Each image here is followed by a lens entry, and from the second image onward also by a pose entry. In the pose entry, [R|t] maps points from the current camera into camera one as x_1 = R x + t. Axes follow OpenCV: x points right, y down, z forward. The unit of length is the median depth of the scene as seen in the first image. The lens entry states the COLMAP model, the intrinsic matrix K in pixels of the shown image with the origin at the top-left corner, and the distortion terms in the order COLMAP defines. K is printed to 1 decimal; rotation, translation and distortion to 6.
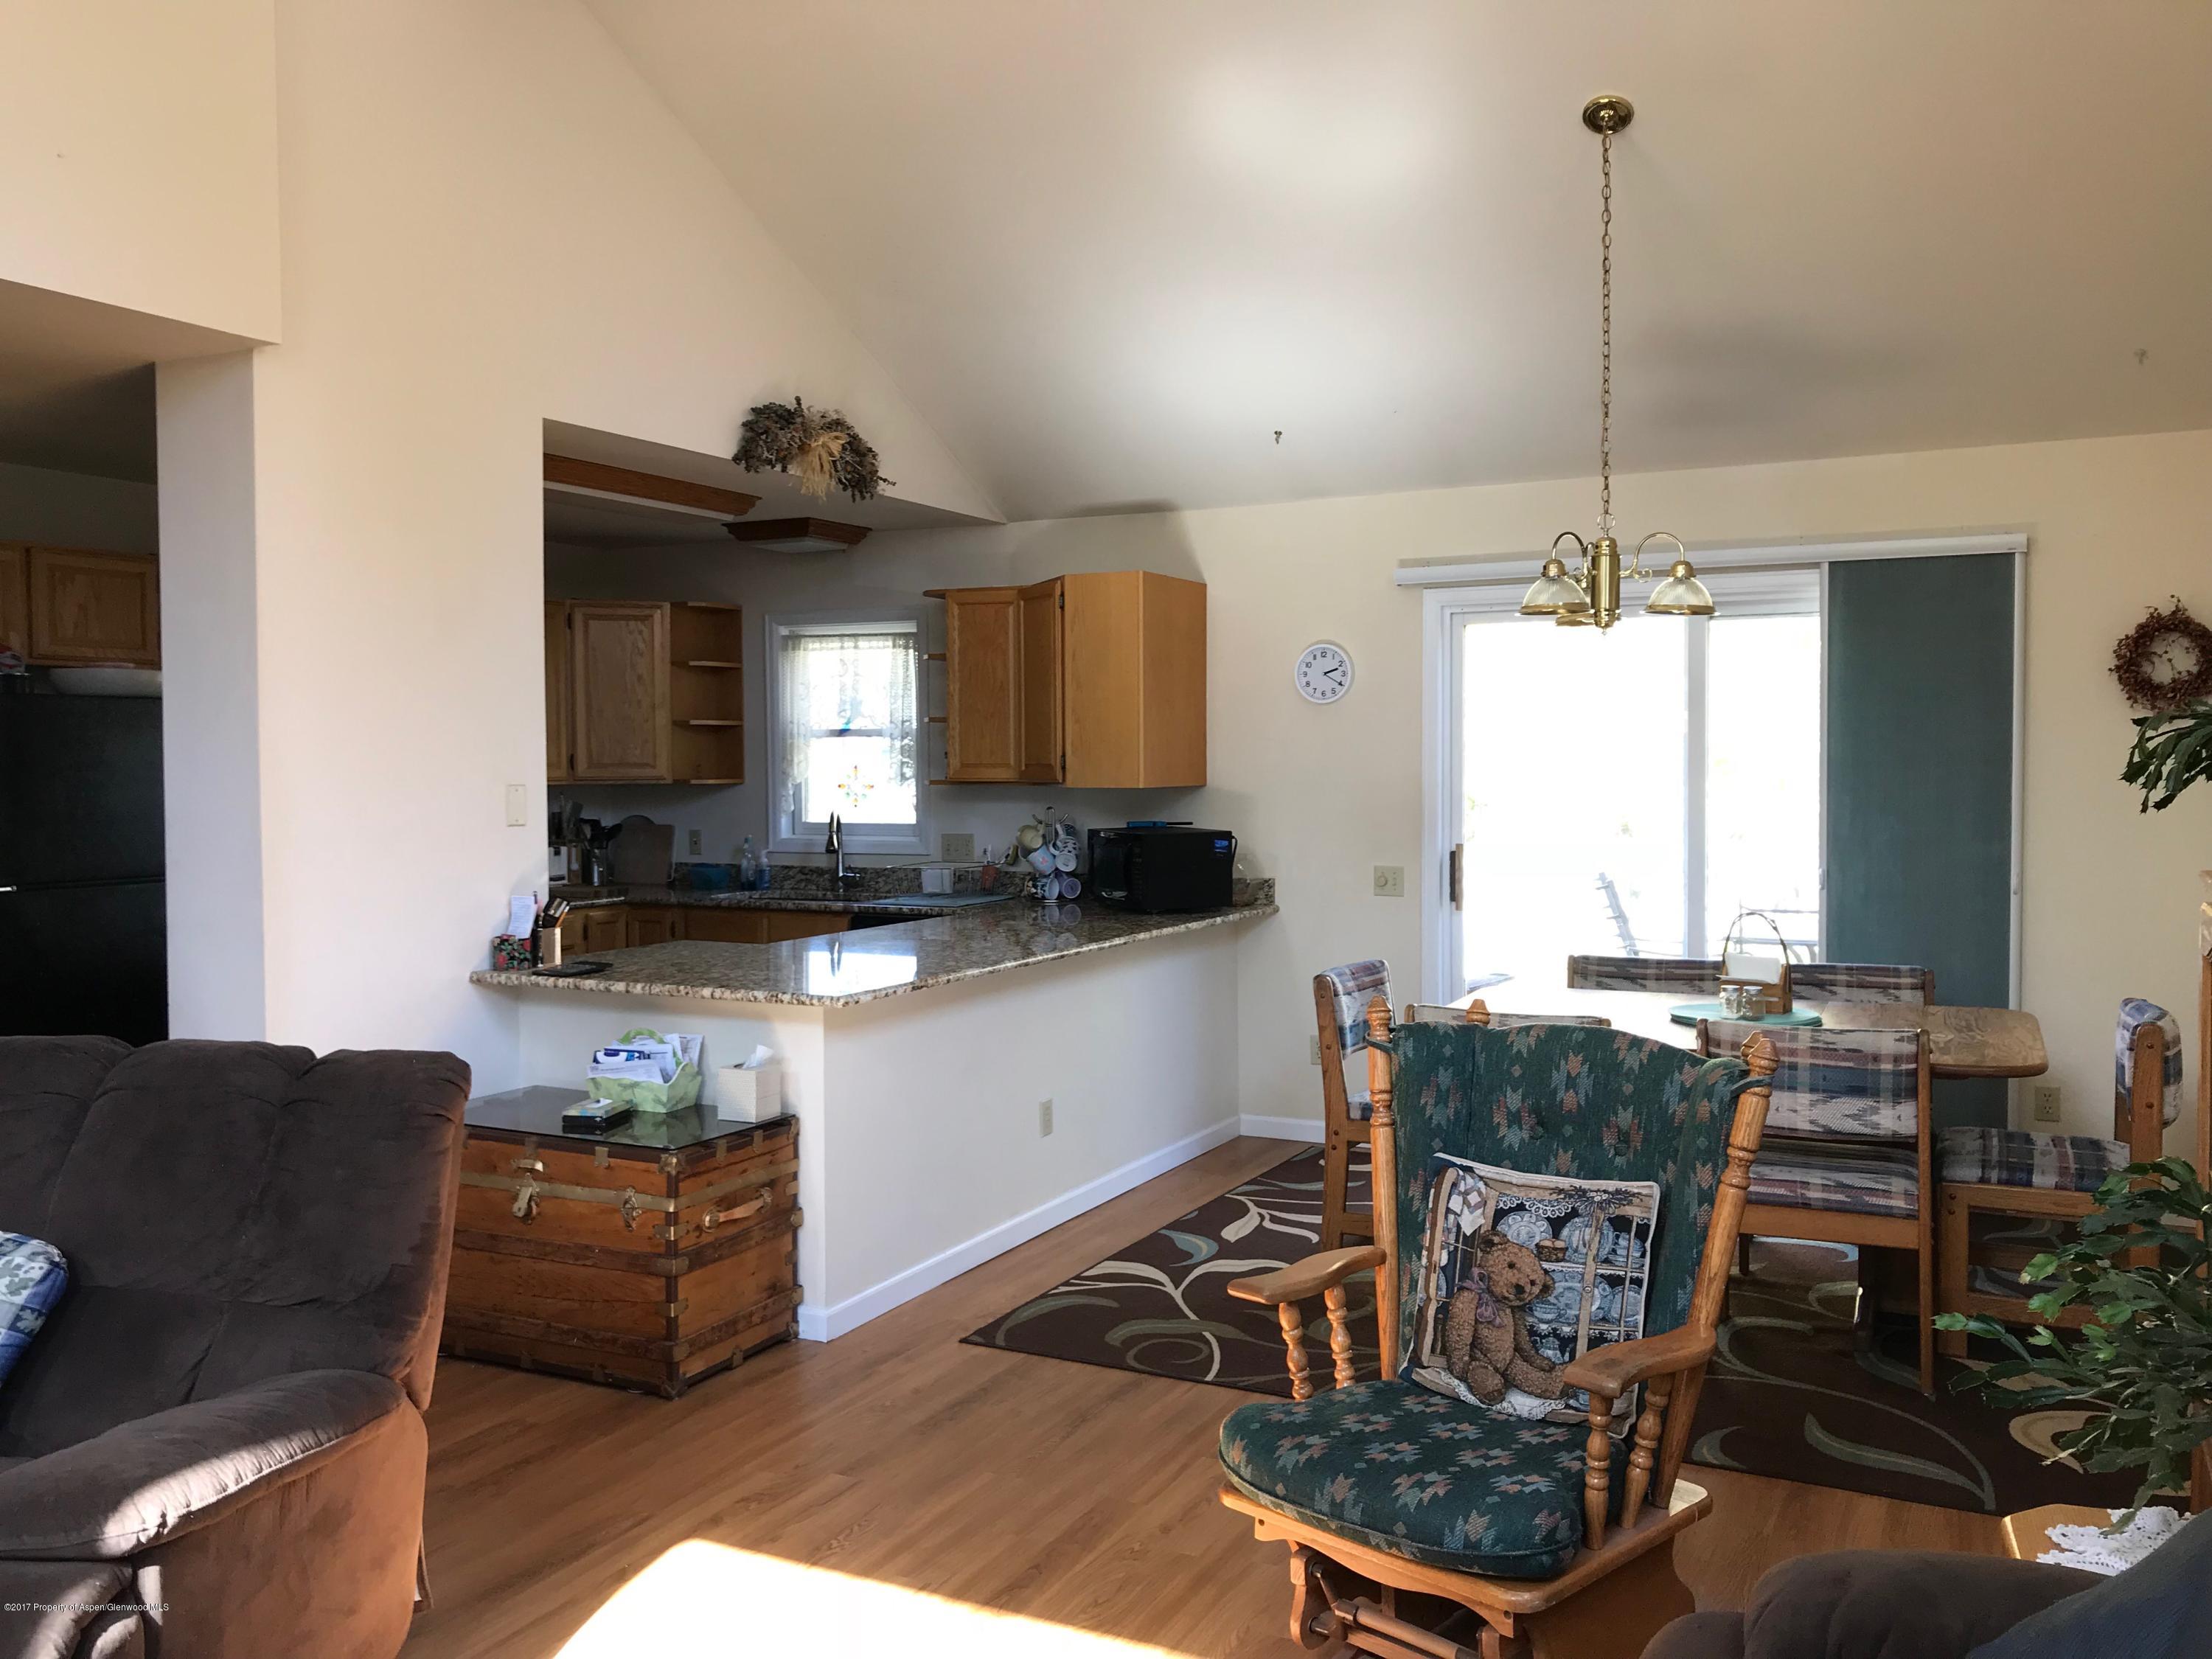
lens RADIAL K [[1798.3, 0, 1090.7], [0, 1798.3, 819.2], [0, 0, 1]] dist [0.083816, -0.221900]
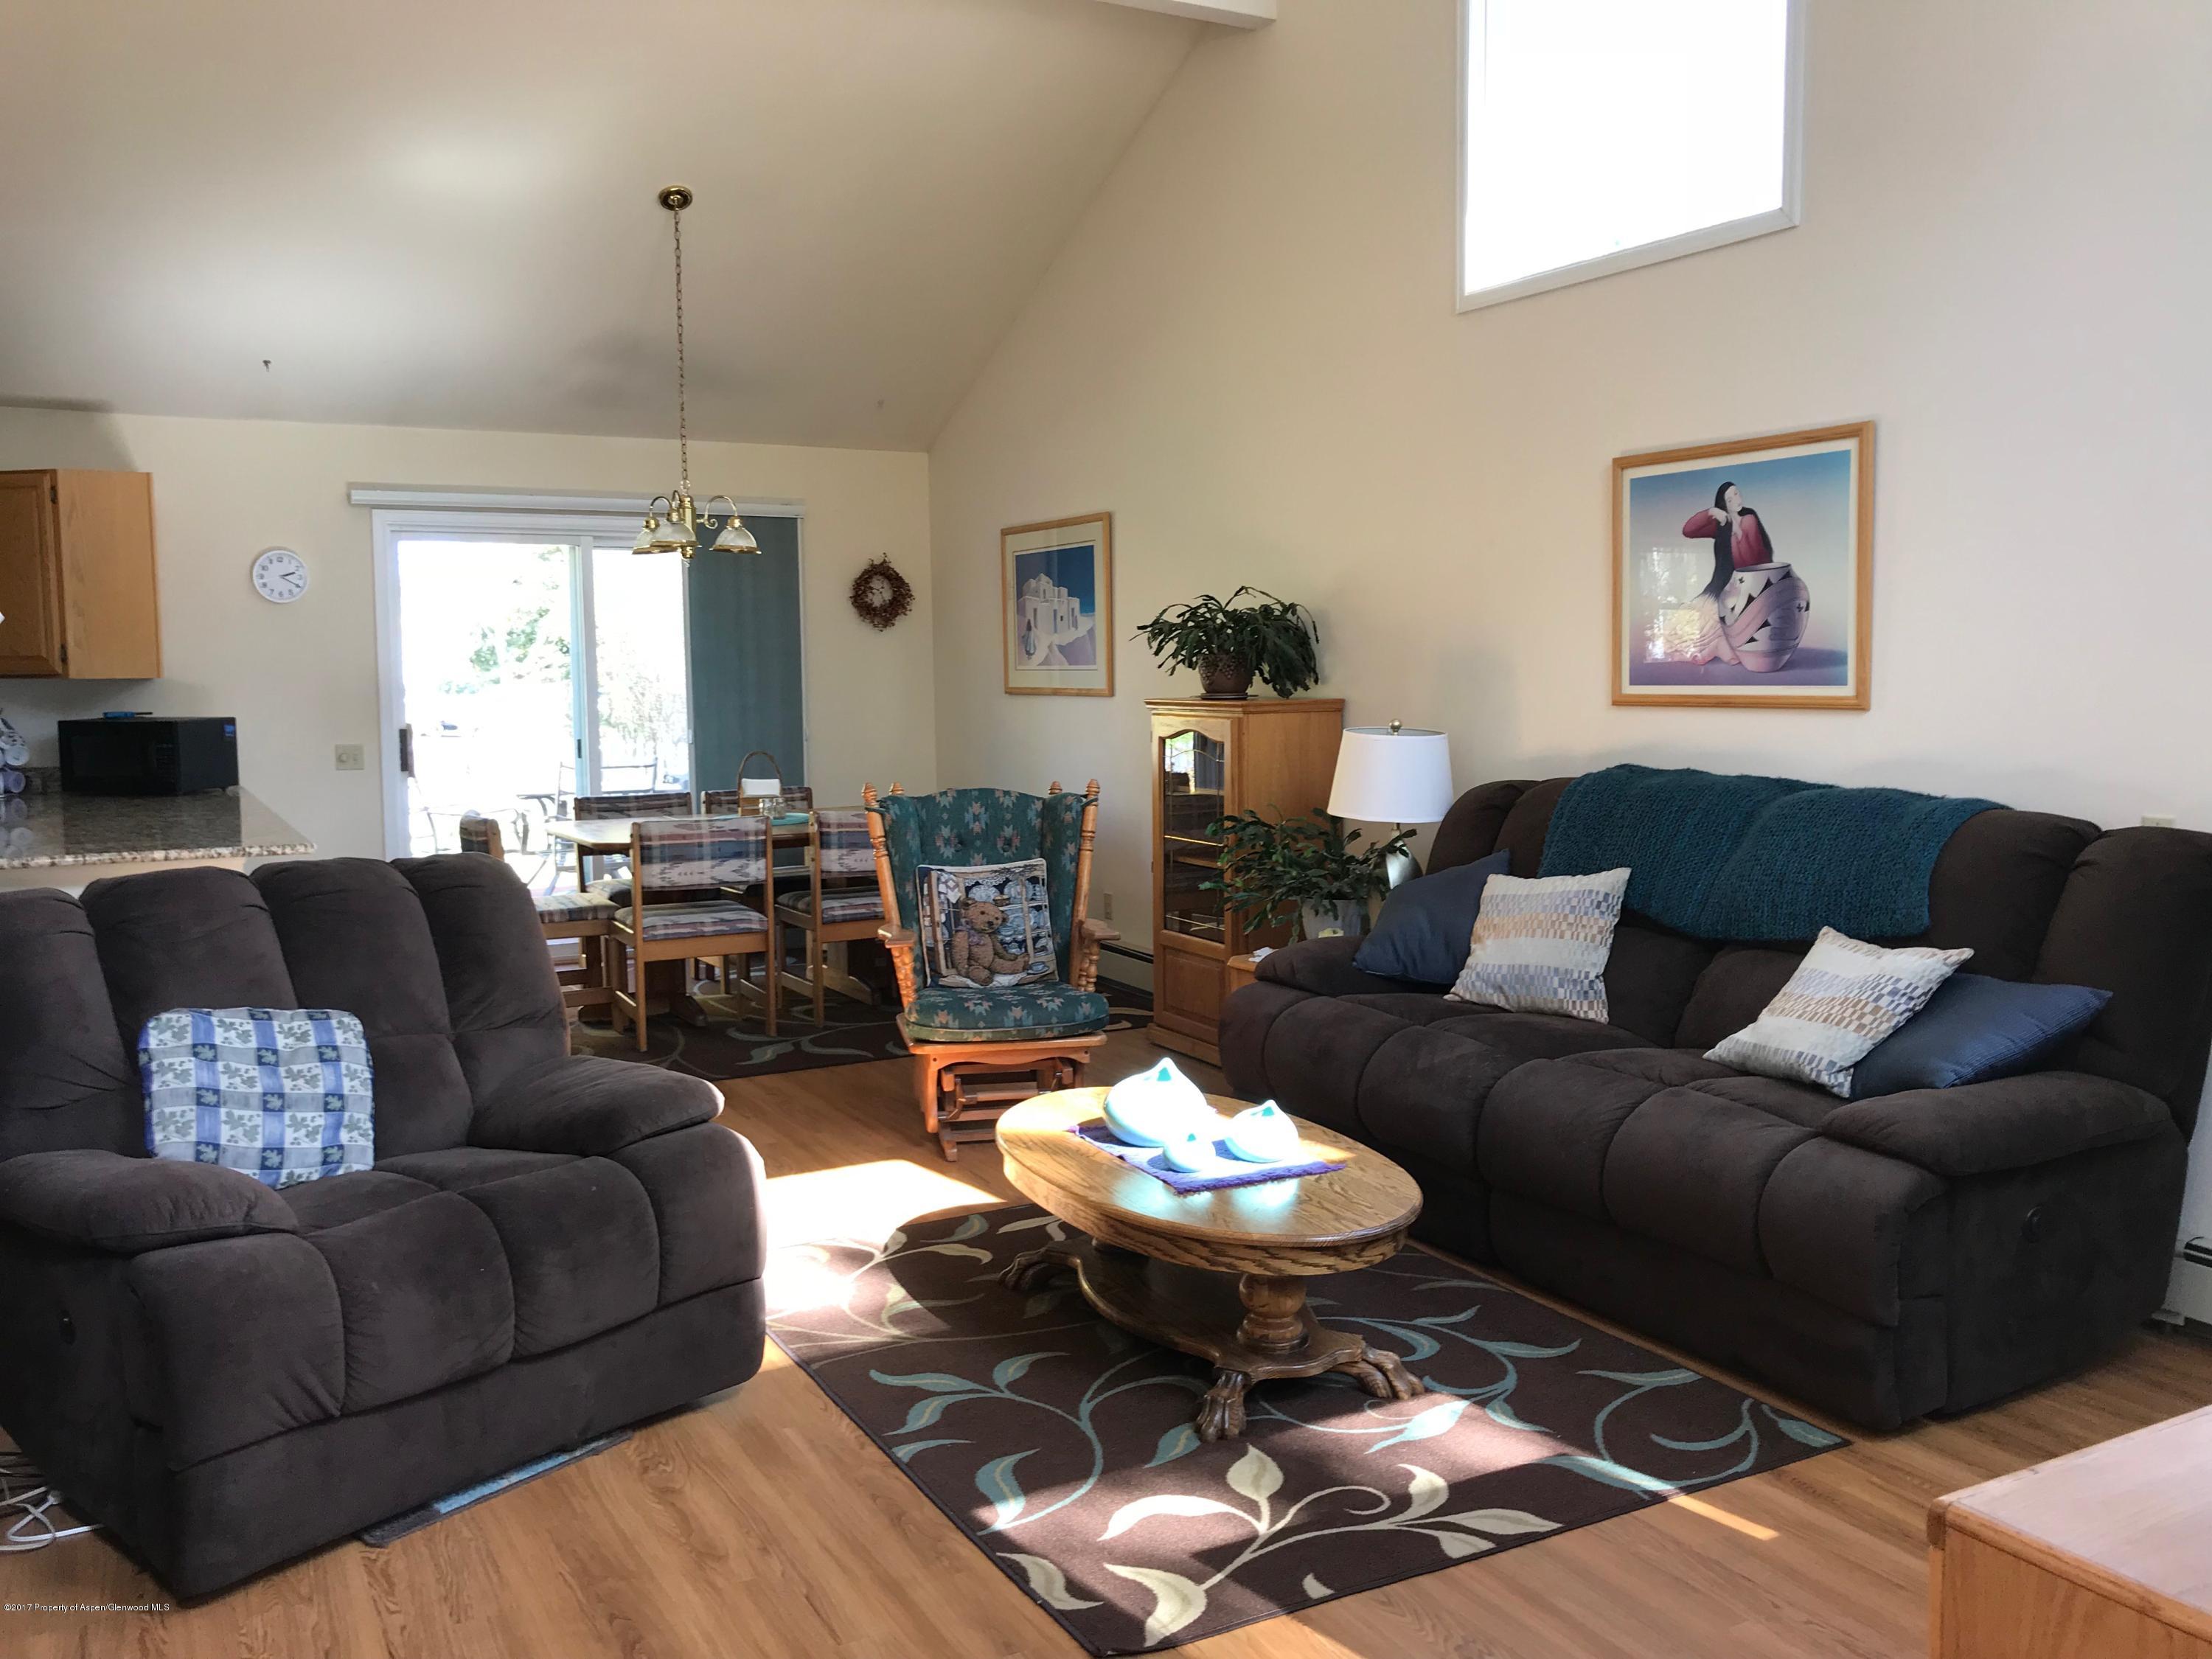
lens RADIAL K [[1798.3, 0, 1090.7], [0, 1798.3, 819.2], [0, 0, 1]] dist [0.083816, -0.221900]
pose [[0.567266, -0.071495, 0.820426, -0.598463], [0.032281, 0.997389, 0.064596, 0.015915], [-0.822902, -0.010159, 0.568093, -0.073699]]
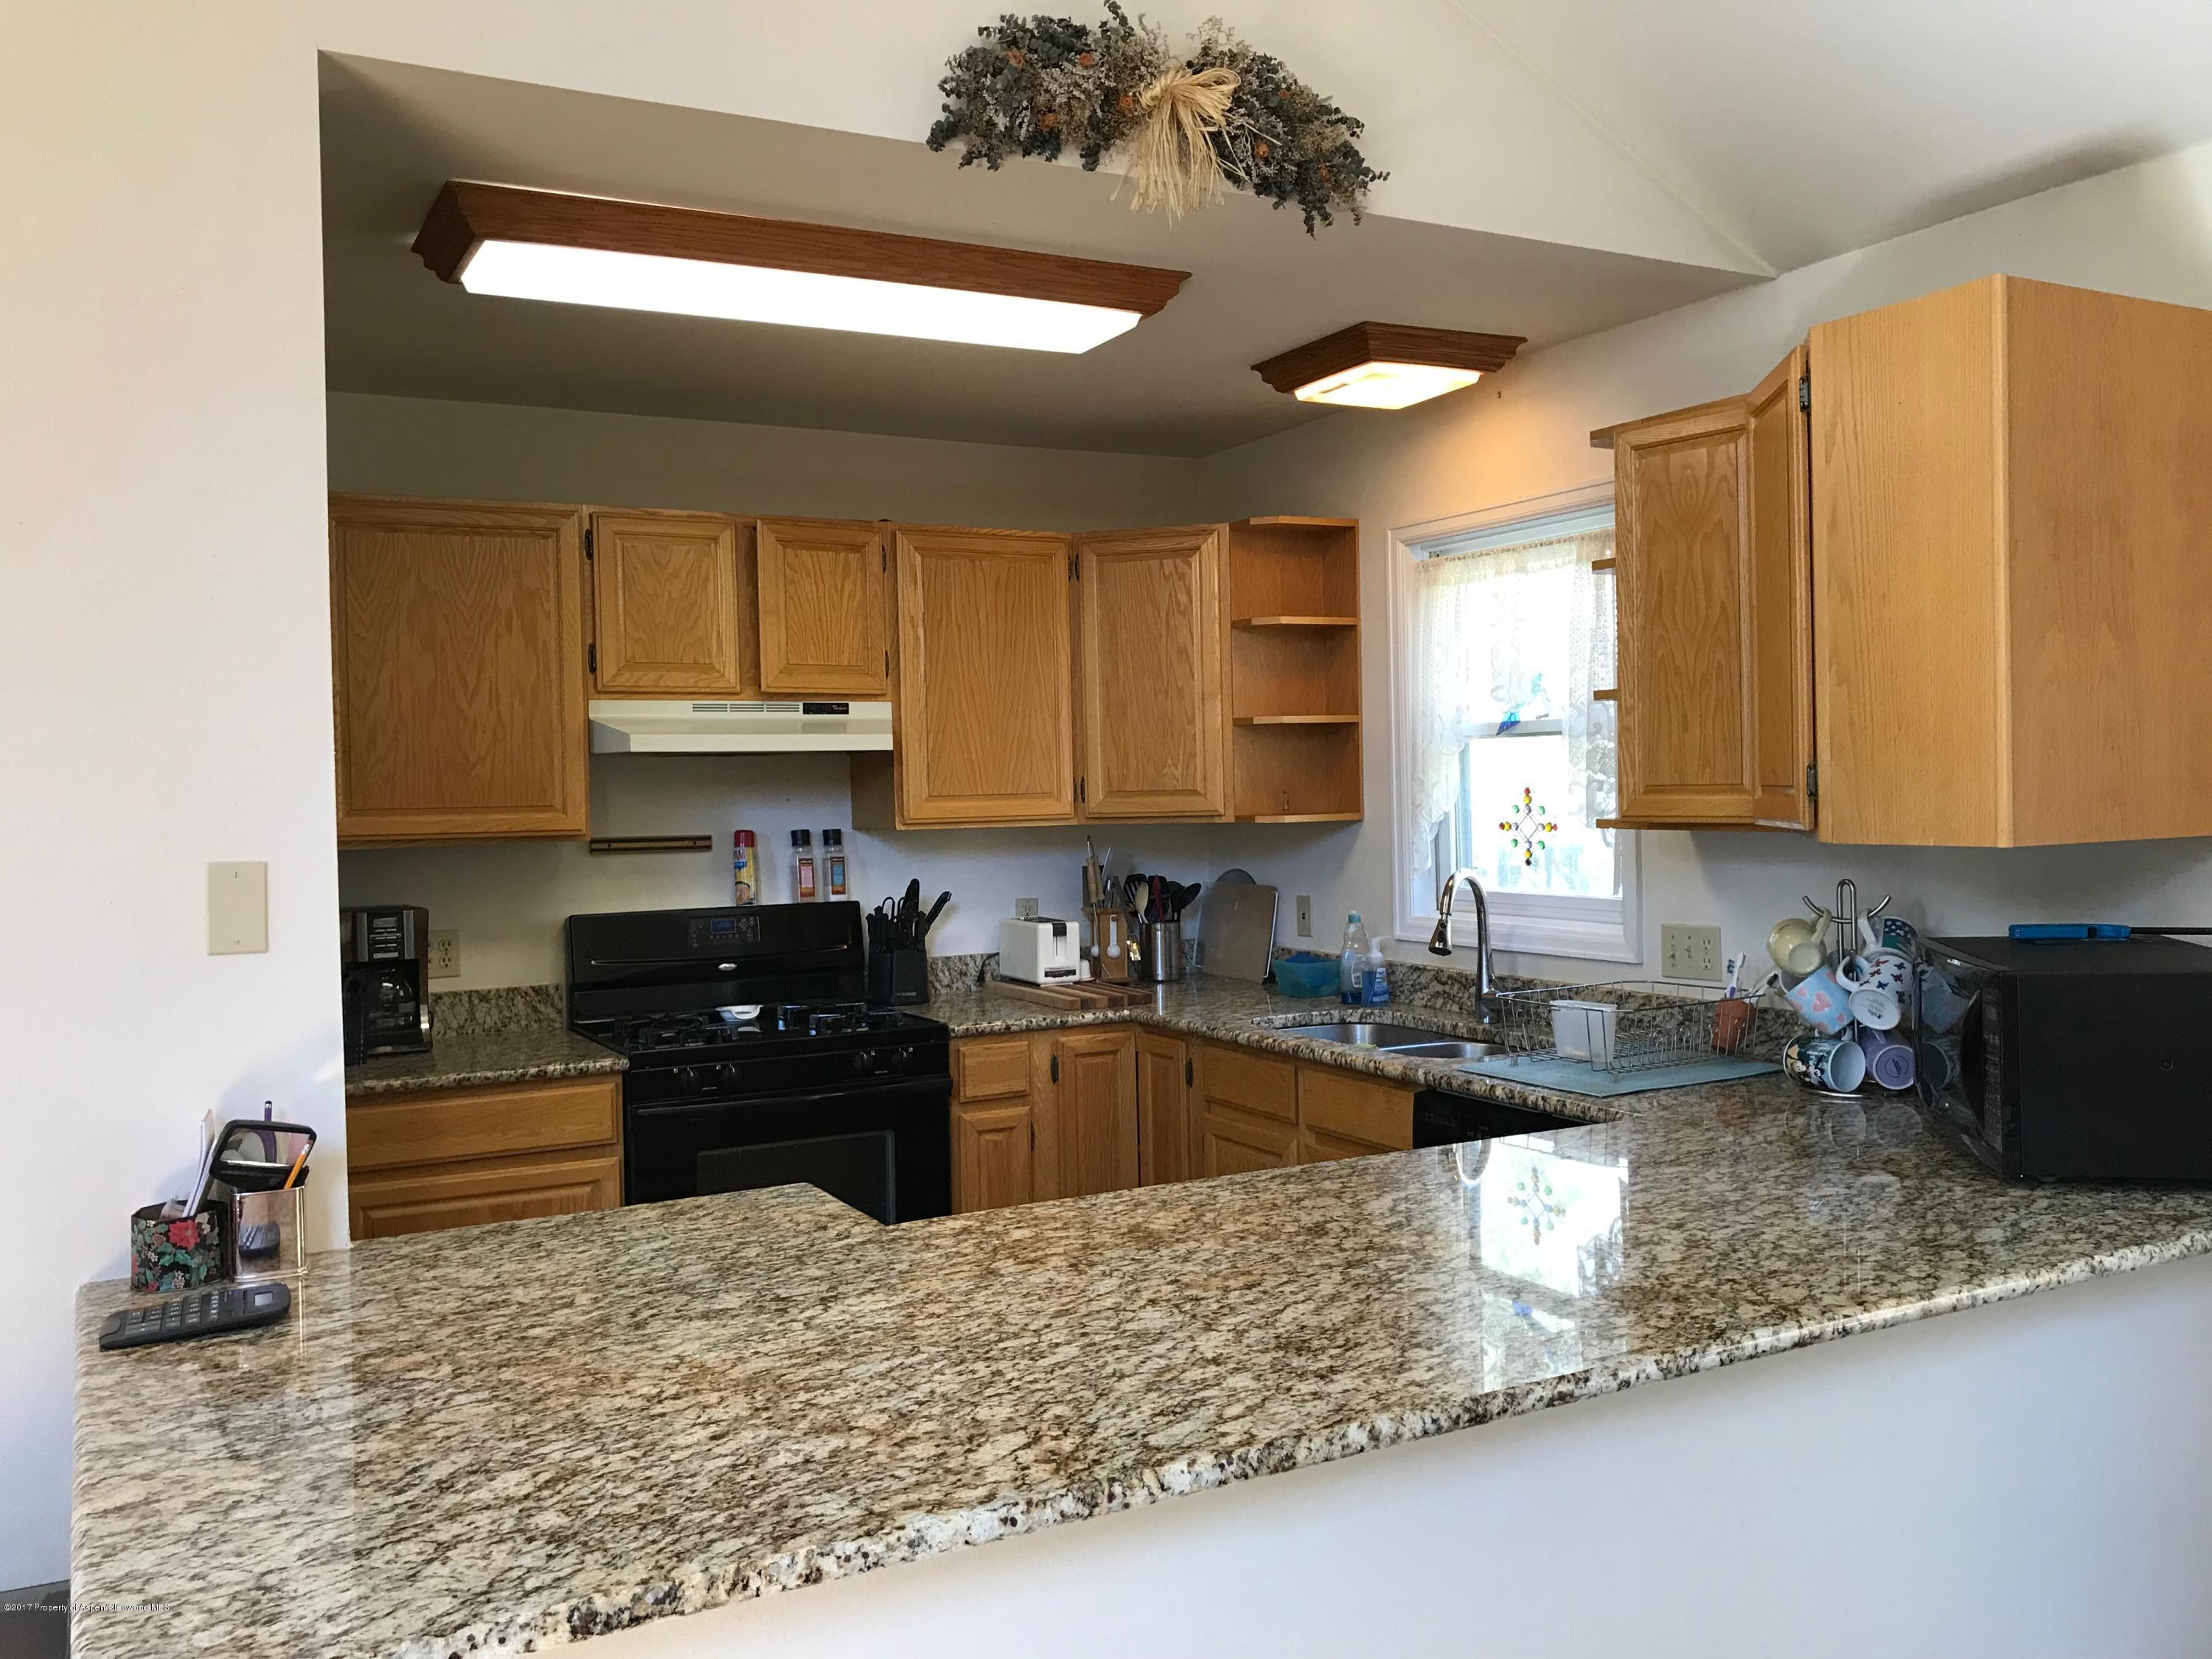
lens RADIAL K [[1798.3, 0, 1090.7], [0, 1798.3, 819.2], [0, 0, 1]] dist [0.083816, -0.221900]
pose [[0.818245, -0.001578, -0.574868, 0.100584], [-0.001498, 0.999987, -0.004878, -0.023775], [0.574868, 0.004853, 0.818232, 0.639347]]
